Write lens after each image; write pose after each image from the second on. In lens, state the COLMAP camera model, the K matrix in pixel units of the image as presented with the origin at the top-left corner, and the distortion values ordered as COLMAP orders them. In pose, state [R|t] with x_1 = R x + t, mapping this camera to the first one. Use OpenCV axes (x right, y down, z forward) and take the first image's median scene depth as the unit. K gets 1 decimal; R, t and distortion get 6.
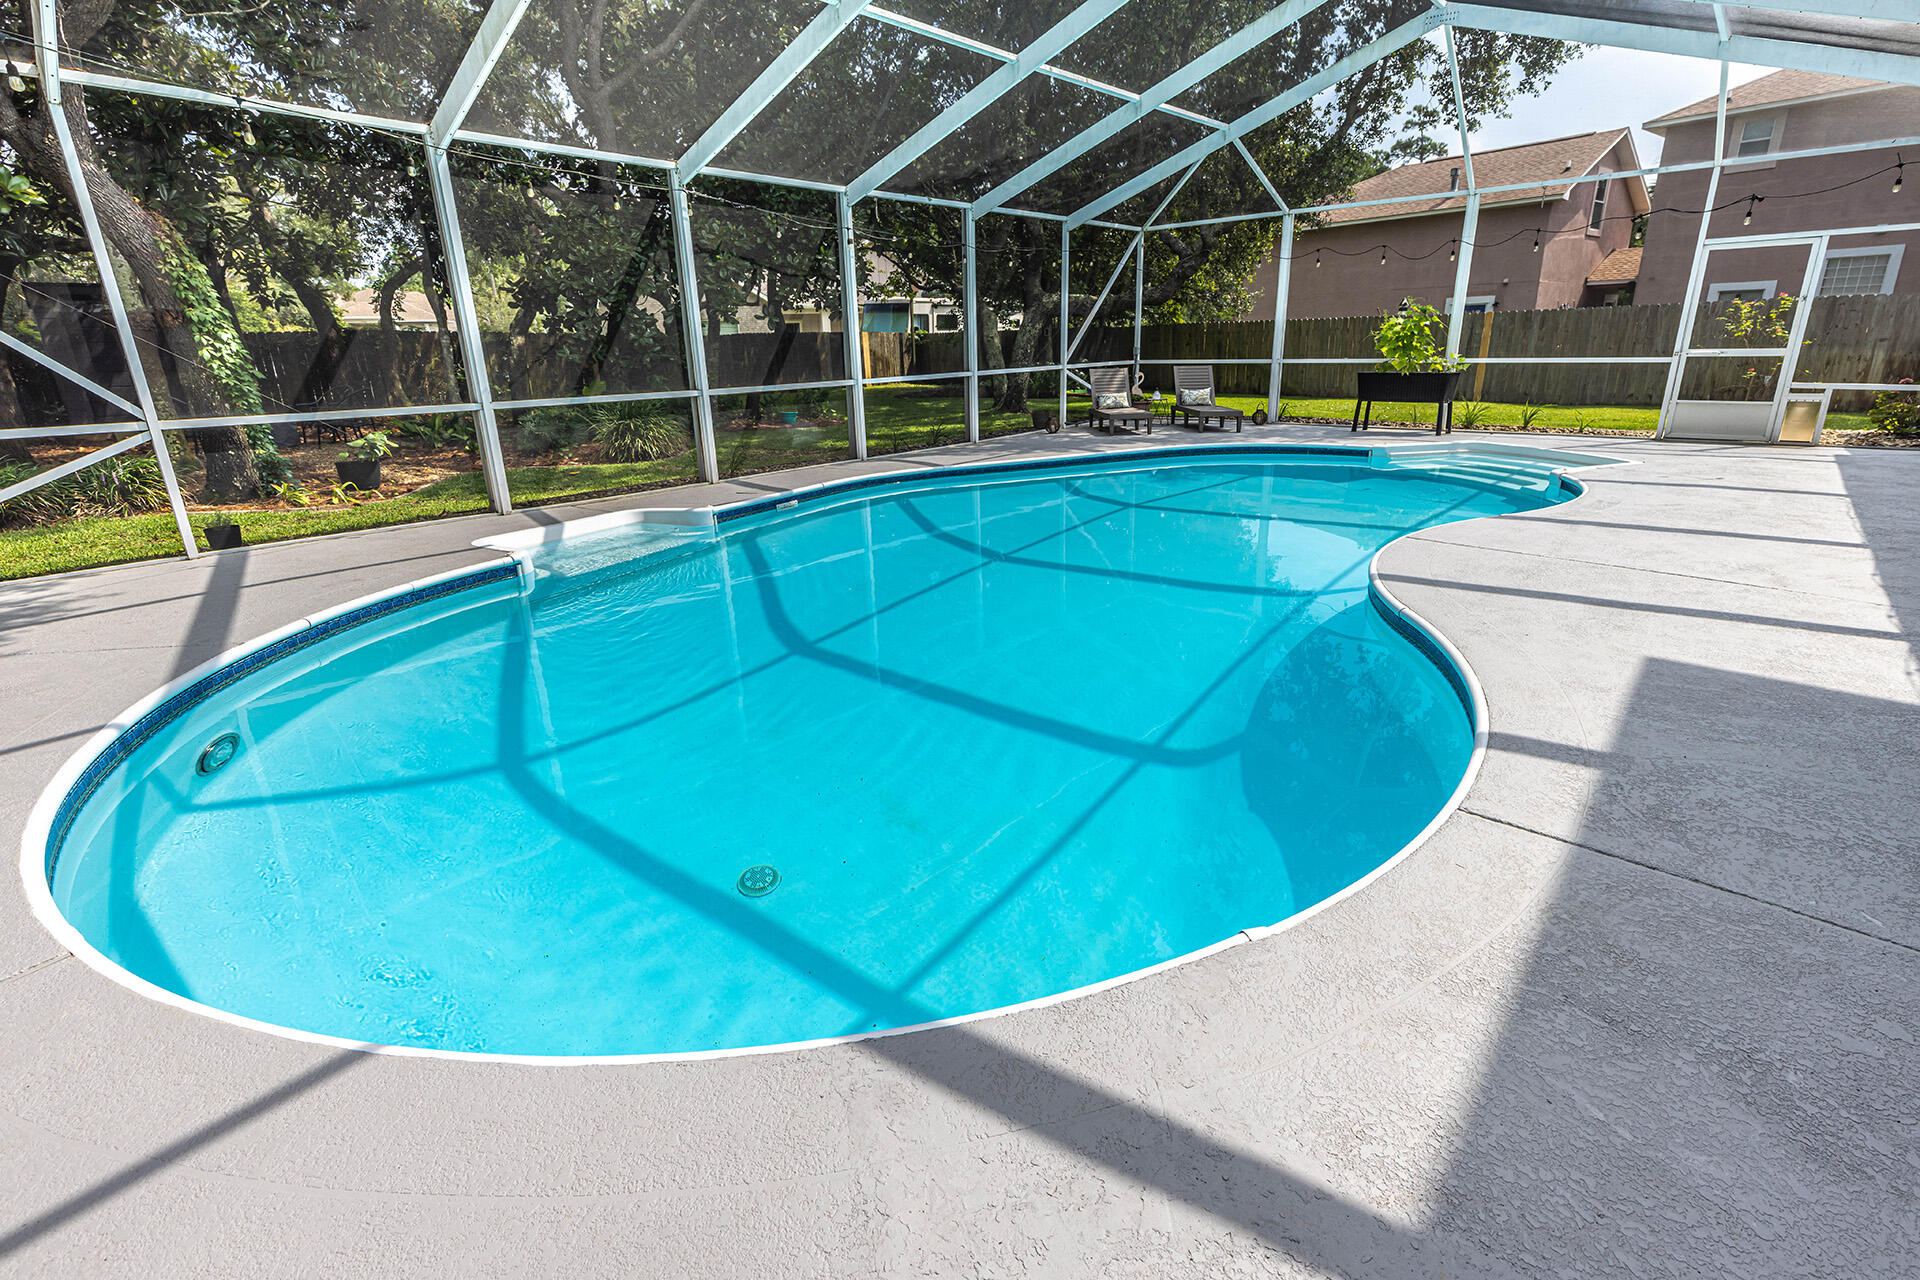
lens RADIAL K [[871.1, 0, 966.6], [0, 871.1, 607.6], [0, 0, 1]] dist [0.009536, -0.000116]
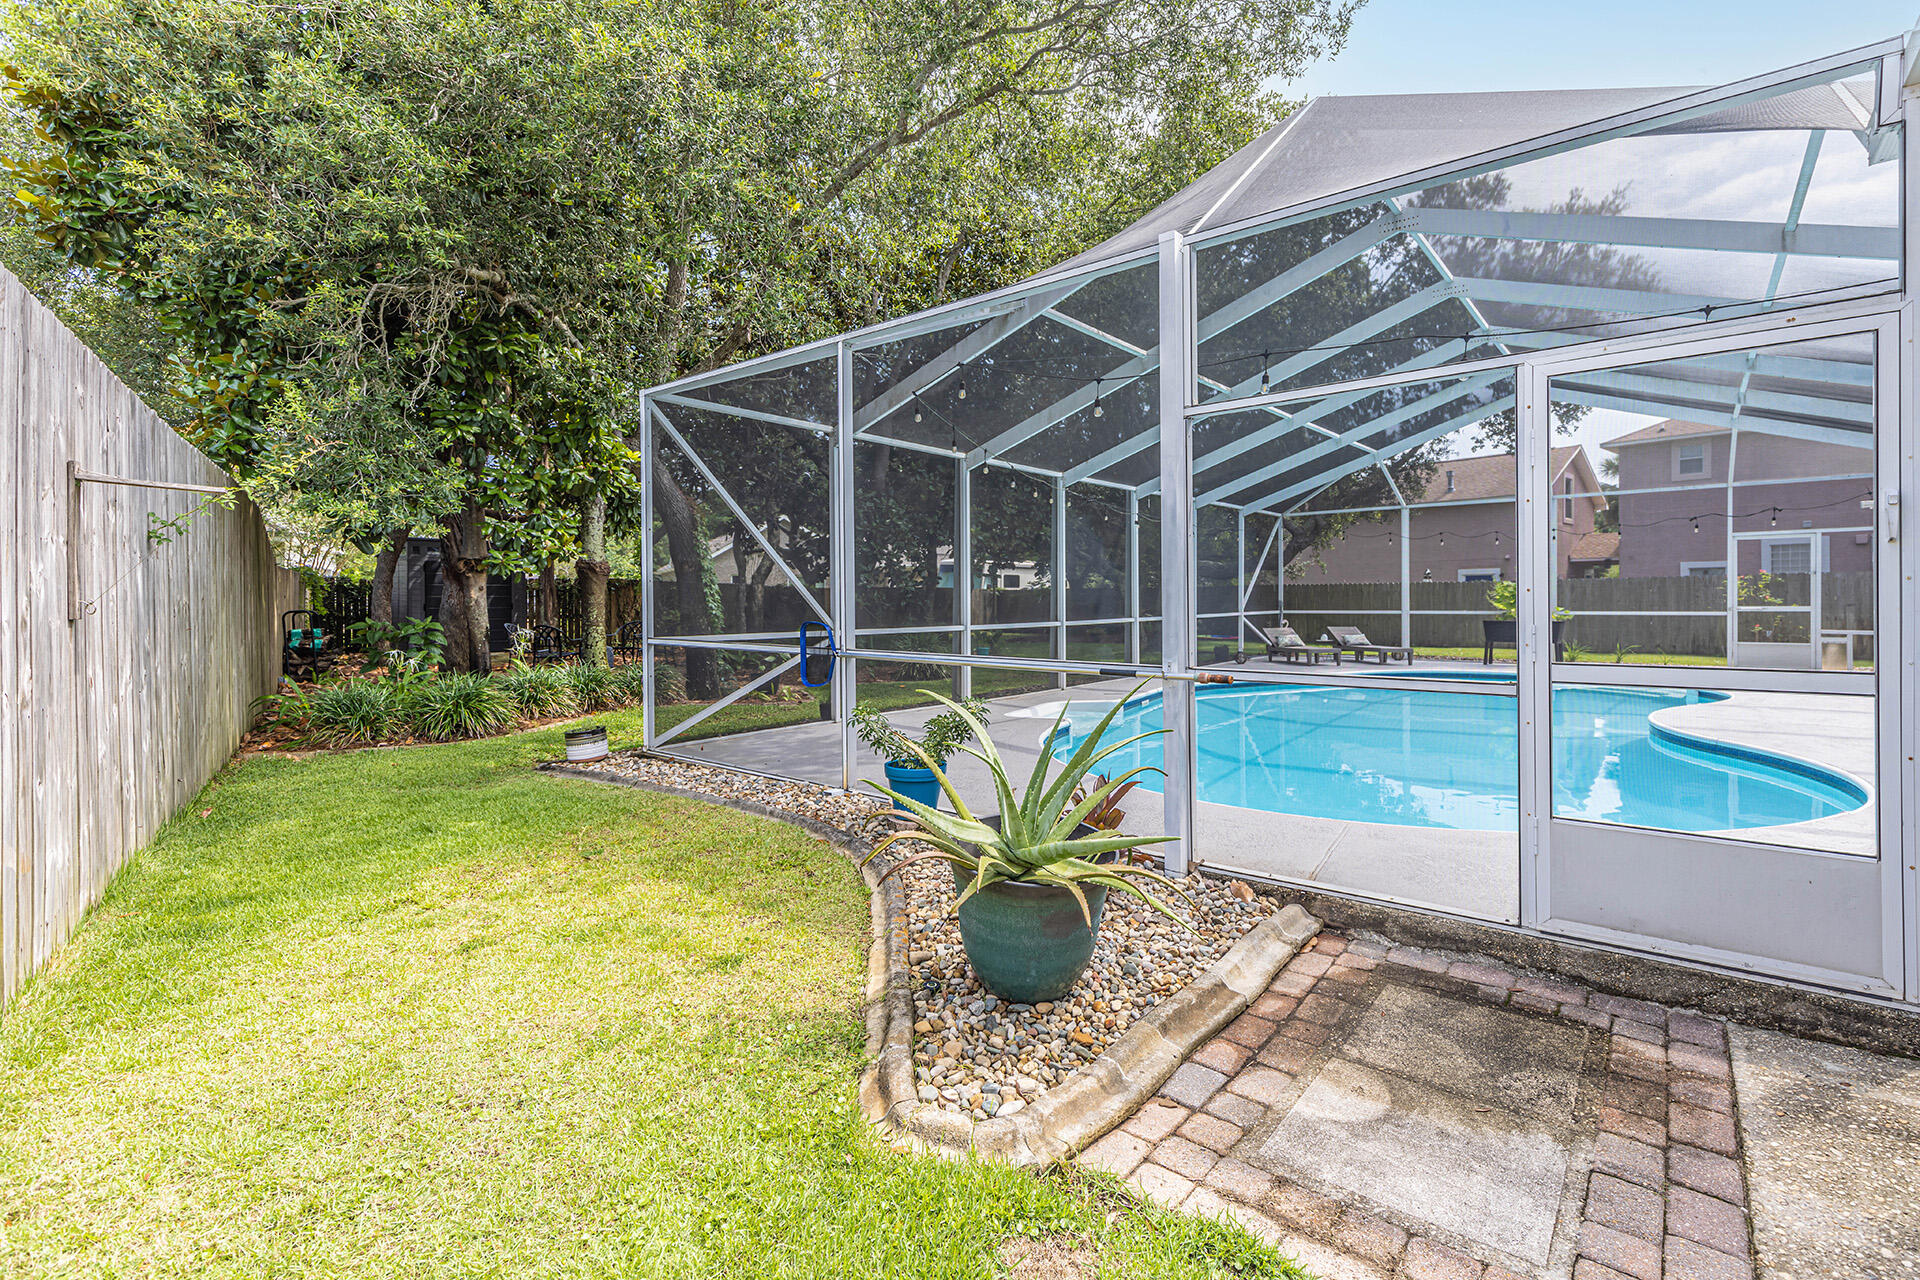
lens RADIAL K [[871.1, 0, 966.6], [0, 871.1, 607.6], [0, 0, 1]] dist [0.009536, -0.000116]
pose [[0.999162, 0.015369, 0.037931, -0.403271], [-0.003996, 0.959019, -0.283313, 0.095367], [-0.040731, 0.282924, 0.958277, -0.255006]]
